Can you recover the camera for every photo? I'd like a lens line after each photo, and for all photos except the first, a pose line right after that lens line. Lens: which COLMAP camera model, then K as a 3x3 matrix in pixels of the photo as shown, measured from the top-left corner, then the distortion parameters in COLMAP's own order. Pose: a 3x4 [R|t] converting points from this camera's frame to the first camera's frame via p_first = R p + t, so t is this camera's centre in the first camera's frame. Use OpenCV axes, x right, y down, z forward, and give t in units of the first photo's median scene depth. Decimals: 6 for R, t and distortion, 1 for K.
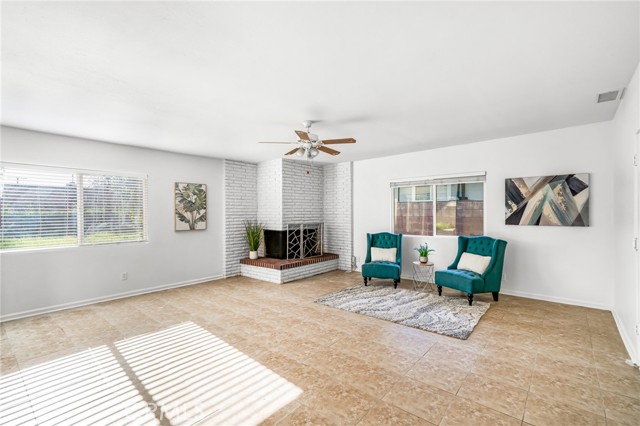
lens RADIAL K [[290.1, 0, 312.1], [0, 290.1, 212.0], [0, 0, 1]] dist [-0.001492, 0.000342]
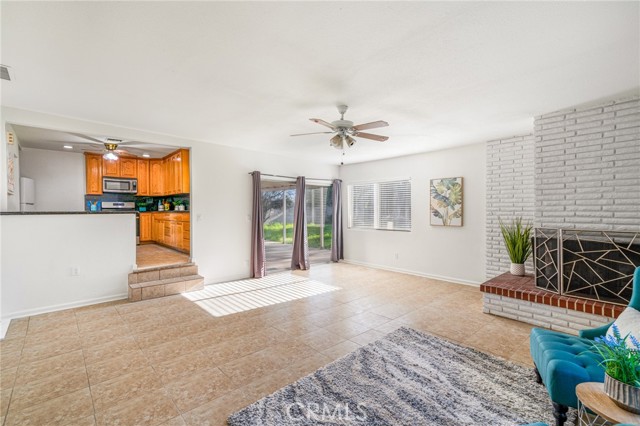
lens RADIAL K [[291.5, 0, 326.7], [0, 291.5, 213.2], [0, 0, 1]] dist [0.020531, 0.000175]
pose [[-0.107967, 0.014034, -0.994055, 0.704589], [0.002173, 0.999901, 0.013880, 0.005731], [0.994152, -0.000661, -0.107987, 0.813403]]
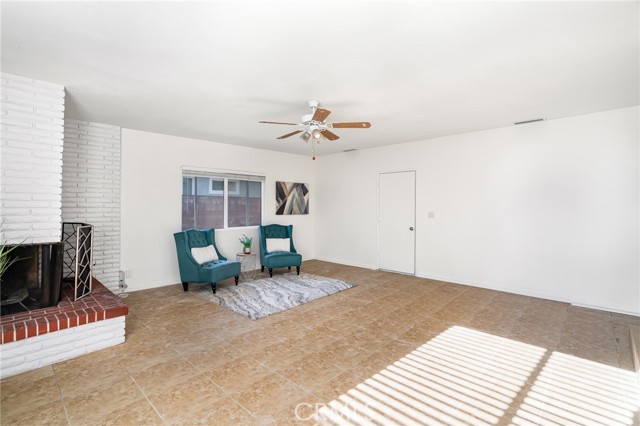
lens RADIAL K [[297.0, 0, 320.5], [0, 297.0, 209.2], [0, 0, 1]] dist [-0.000146, 0.000274]
pose [[0.037554, 0.000596, 0.999294, -0.706044], [-0.002324, 0.999997, -0.000509, 0.016563], [-0.999292, -0.002303, 0.037555, 0.732281]]
